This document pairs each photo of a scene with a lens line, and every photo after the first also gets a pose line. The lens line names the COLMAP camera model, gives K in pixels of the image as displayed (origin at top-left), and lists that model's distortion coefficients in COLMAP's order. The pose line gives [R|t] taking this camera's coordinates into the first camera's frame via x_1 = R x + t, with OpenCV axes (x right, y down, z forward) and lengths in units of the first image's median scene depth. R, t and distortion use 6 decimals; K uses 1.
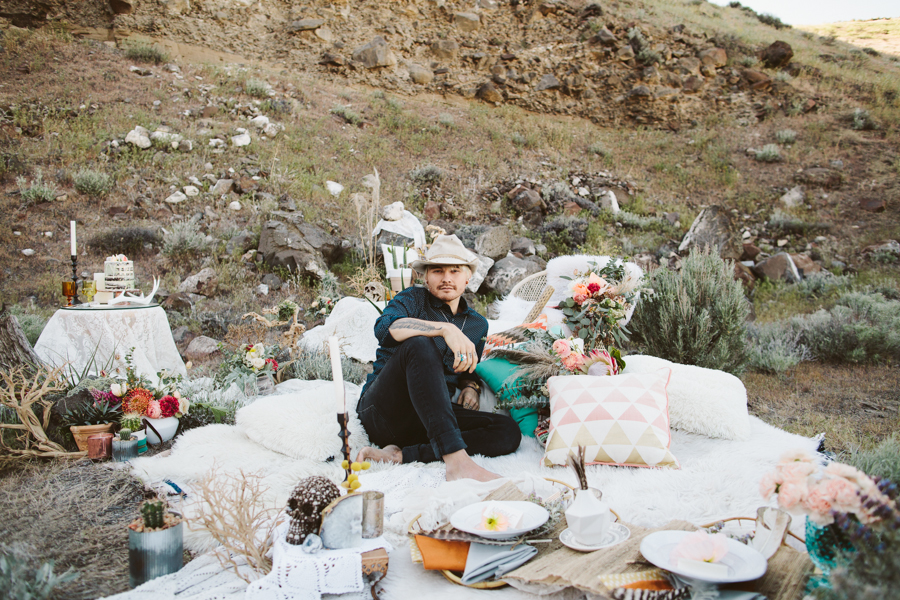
lens RADIAL K [[621.2, 0, 456.2], [0, 621.2, 295.8], [0, 0, 1]] dist [-0.048116, 0.037535]
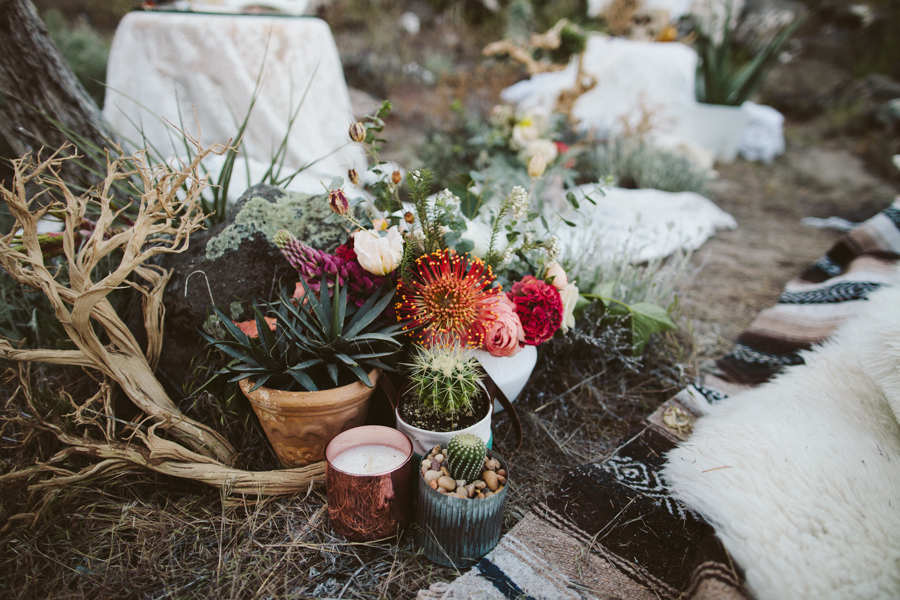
lens RADIAL K [[621.2, 0, 448.9], [0, 621.2, 300.9], [0, 0, 1]] dist [-0.048116, 0.037535]
pose [[0.992714, 0.086384, -0.084007, -0.162102], [-0.050325, 0.930691, 0.362329, 0.021778], [0.109484, -0.355461, 0.928257, 0.238743]]
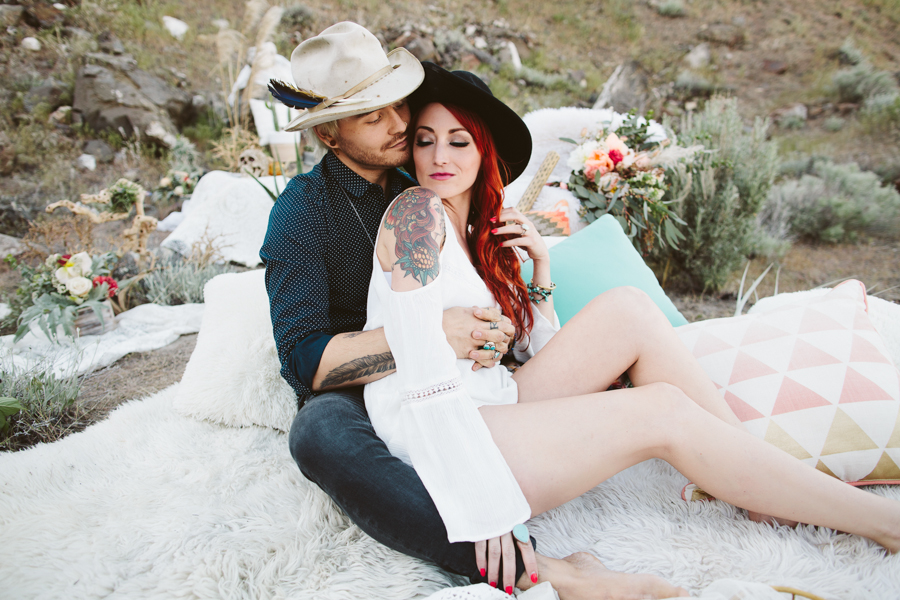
lens RADIAL K [[621.2, 0, 458.5], [0, 621.2, 295.6], [0, 0, 1]] dist [-0.048116, 0.037535]
pose [[0.975945, -0.054182, 0.211178, -0.040105], [0.009213, 0.978011, 0.208351, -0.002775], [-0.217824, -0.201394, 0.954983, 0.158933]]
